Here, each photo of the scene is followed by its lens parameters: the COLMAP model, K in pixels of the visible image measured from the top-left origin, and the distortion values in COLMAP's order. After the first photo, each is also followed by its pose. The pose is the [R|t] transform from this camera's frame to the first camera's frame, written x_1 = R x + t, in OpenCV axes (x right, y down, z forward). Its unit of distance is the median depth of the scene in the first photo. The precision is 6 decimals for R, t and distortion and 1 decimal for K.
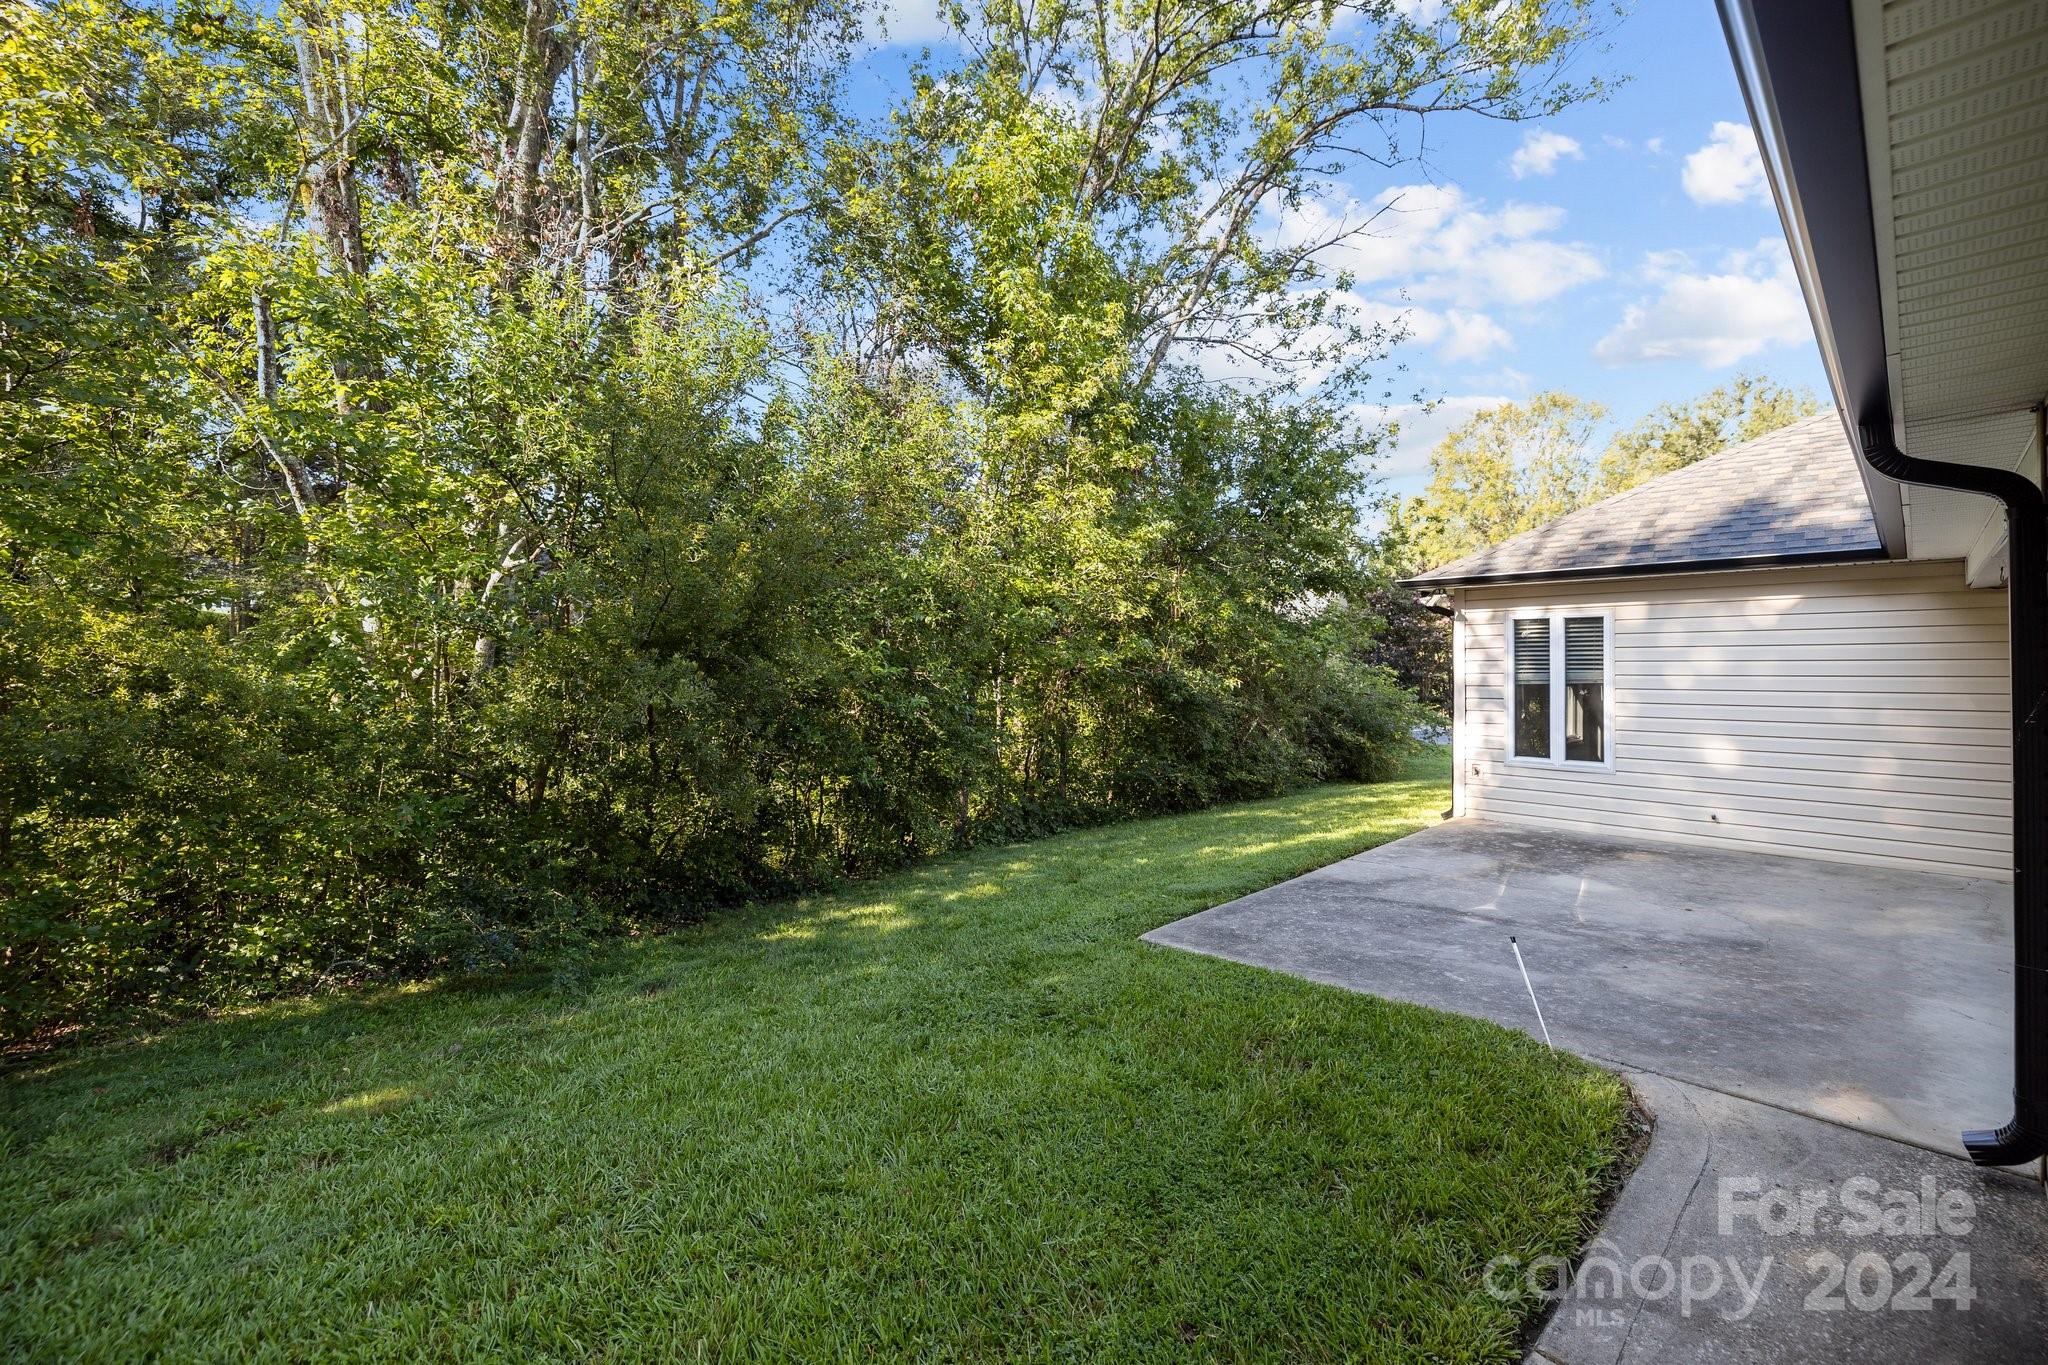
lens RADIAL K [[859.2, 0, 1018.3], [0, 859.2, 665.1], [0, 0, 1]] dist [0.000845, -0.000373]
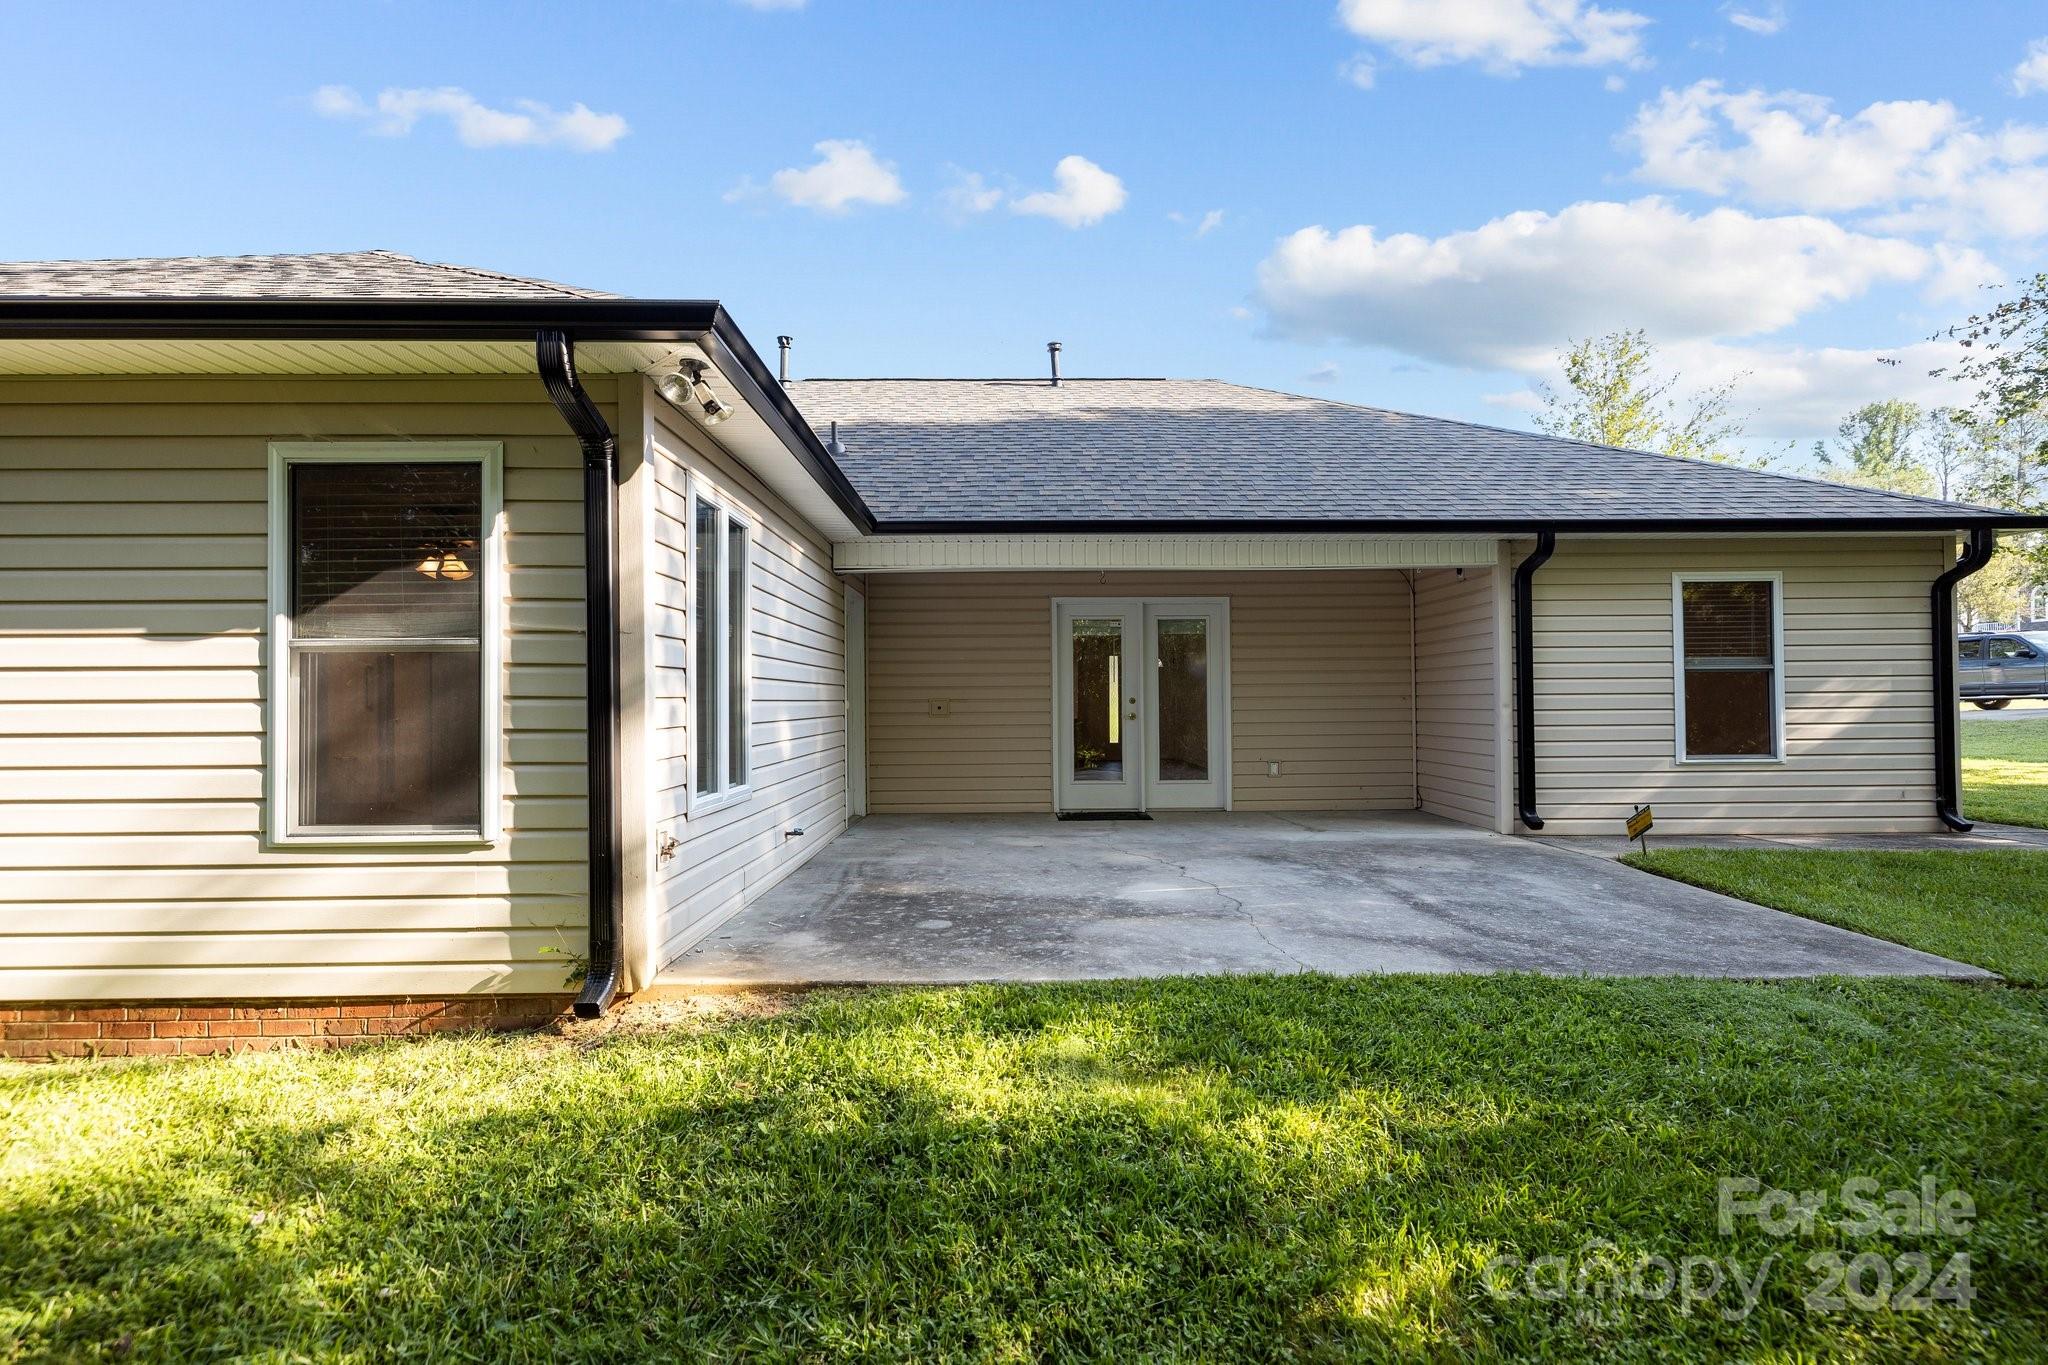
lens RADIAL K [[869.7, 0, 1018.5], [0, 869.7, 699.5], [0, 0, 1]] dist [0.000870, 0.000018]
pose [[-0.722870, 0.008456, 0.690932, 0.150033], [0.004783, 0.999962, -0.007234, 0.067662], [-0.690967, -0.001925, -0.722883, 1.352645]]
